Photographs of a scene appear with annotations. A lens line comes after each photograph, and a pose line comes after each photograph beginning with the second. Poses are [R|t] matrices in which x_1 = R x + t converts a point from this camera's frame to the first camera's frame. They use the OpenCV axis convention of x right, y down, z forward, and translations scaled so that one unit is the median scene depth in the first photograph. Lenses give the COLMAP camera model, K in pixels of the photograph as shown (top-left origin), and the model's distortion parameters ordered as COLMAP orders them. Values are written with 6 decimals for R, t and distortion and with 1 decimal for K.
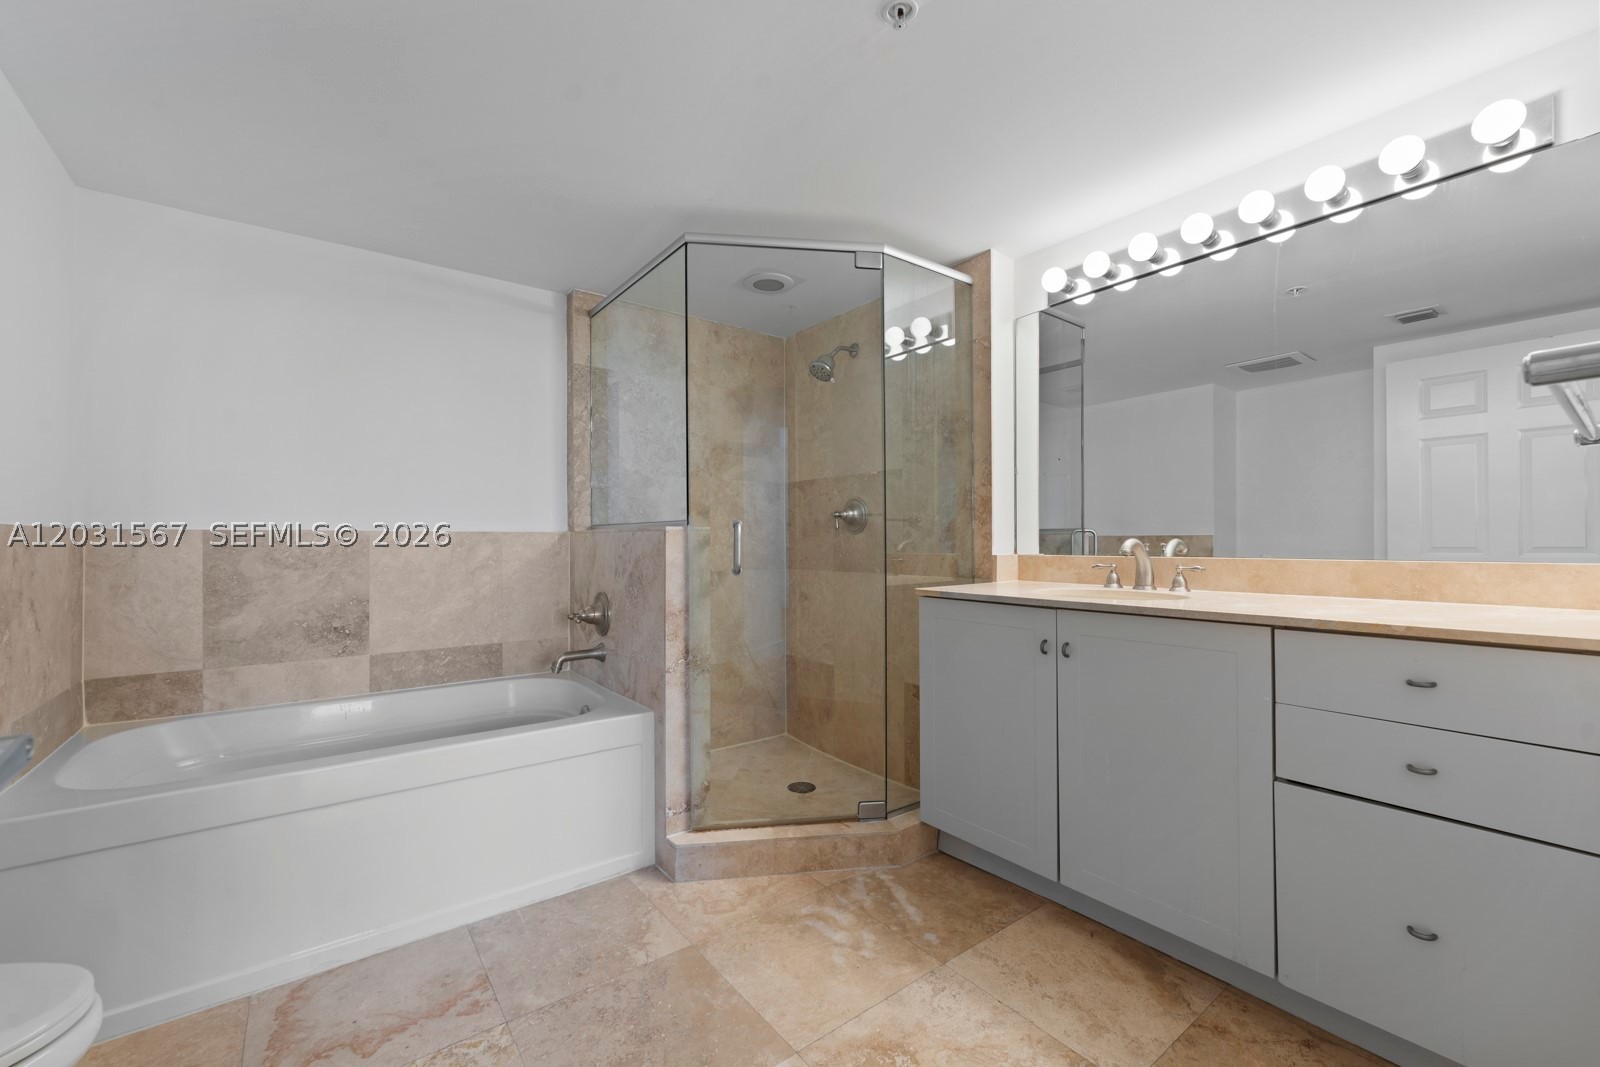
lens RADIAL K [[653.3, 0, 796.2], [0, 653.3, 533.1], [0, 0, 1]] dist [0.001337, -0.000852]
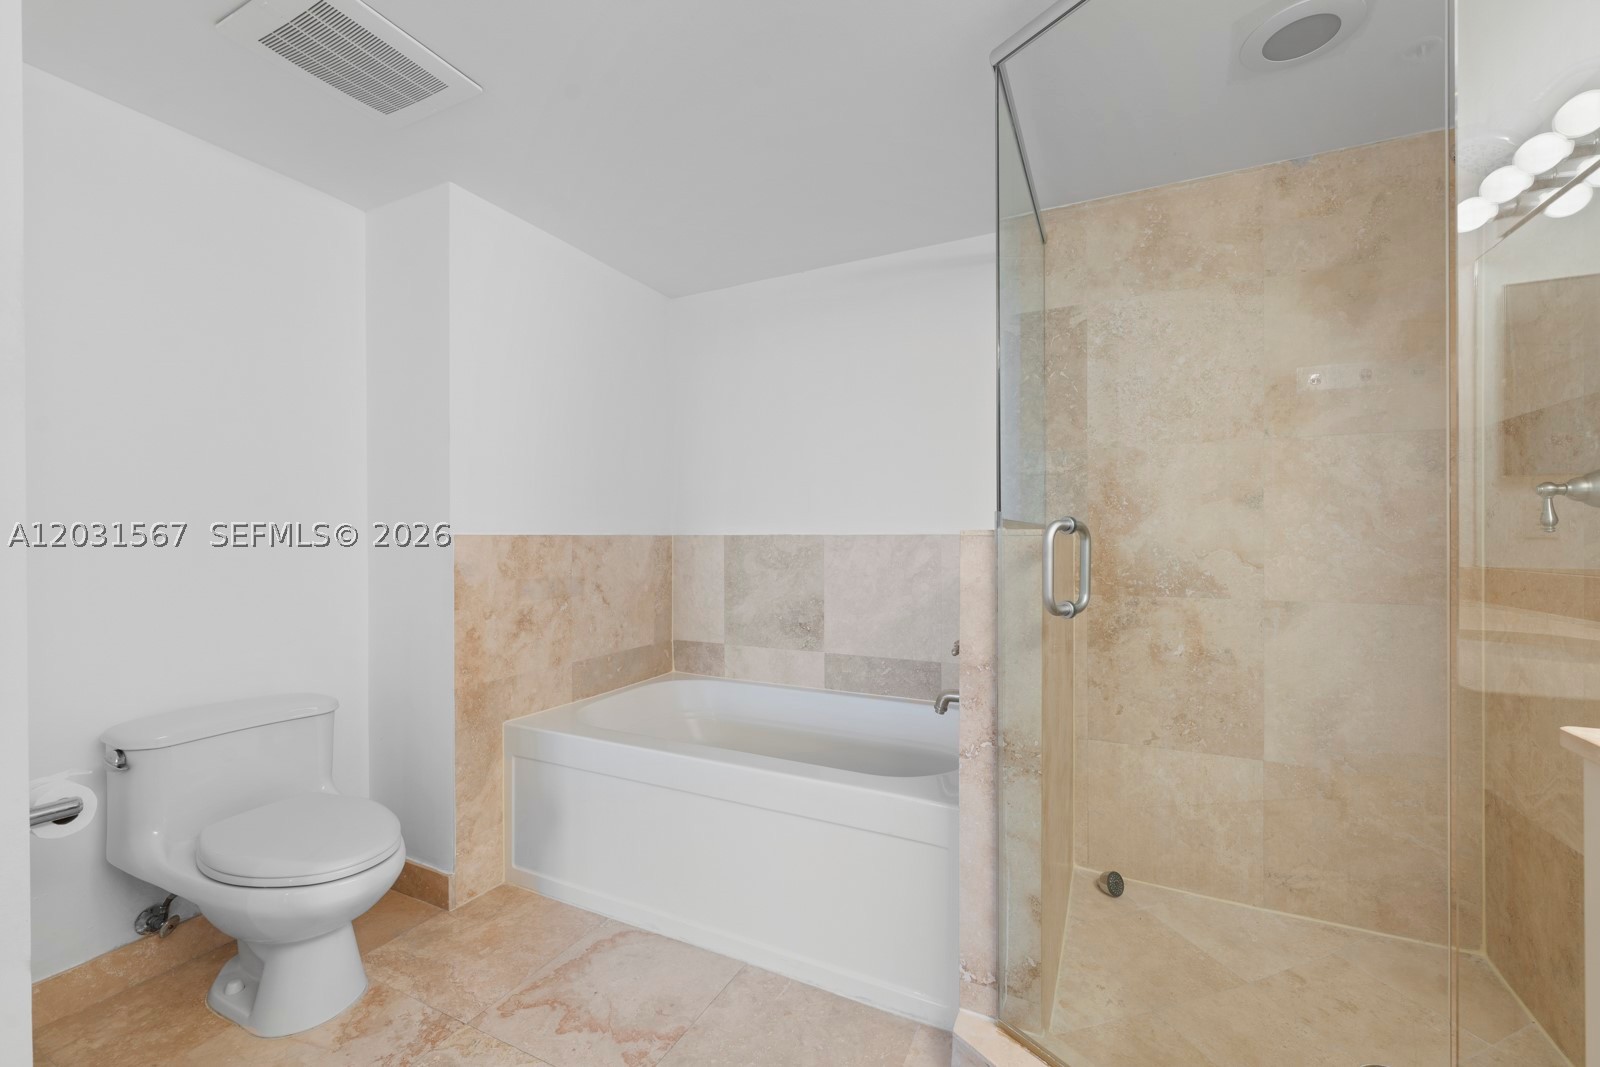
lens RADIAL K [[653.3, 0, 798.3], [0, 653.3, 537.7], [0, 0, 1]] dist [0.001337, -0.000852]
pose [[0.446967, 0.003426, -0.894544, 0.296007], [0.011313, 0.999891, 0.009482, -0.010005], [0.894479, -0.014358, 0.446880, 0.549830]]
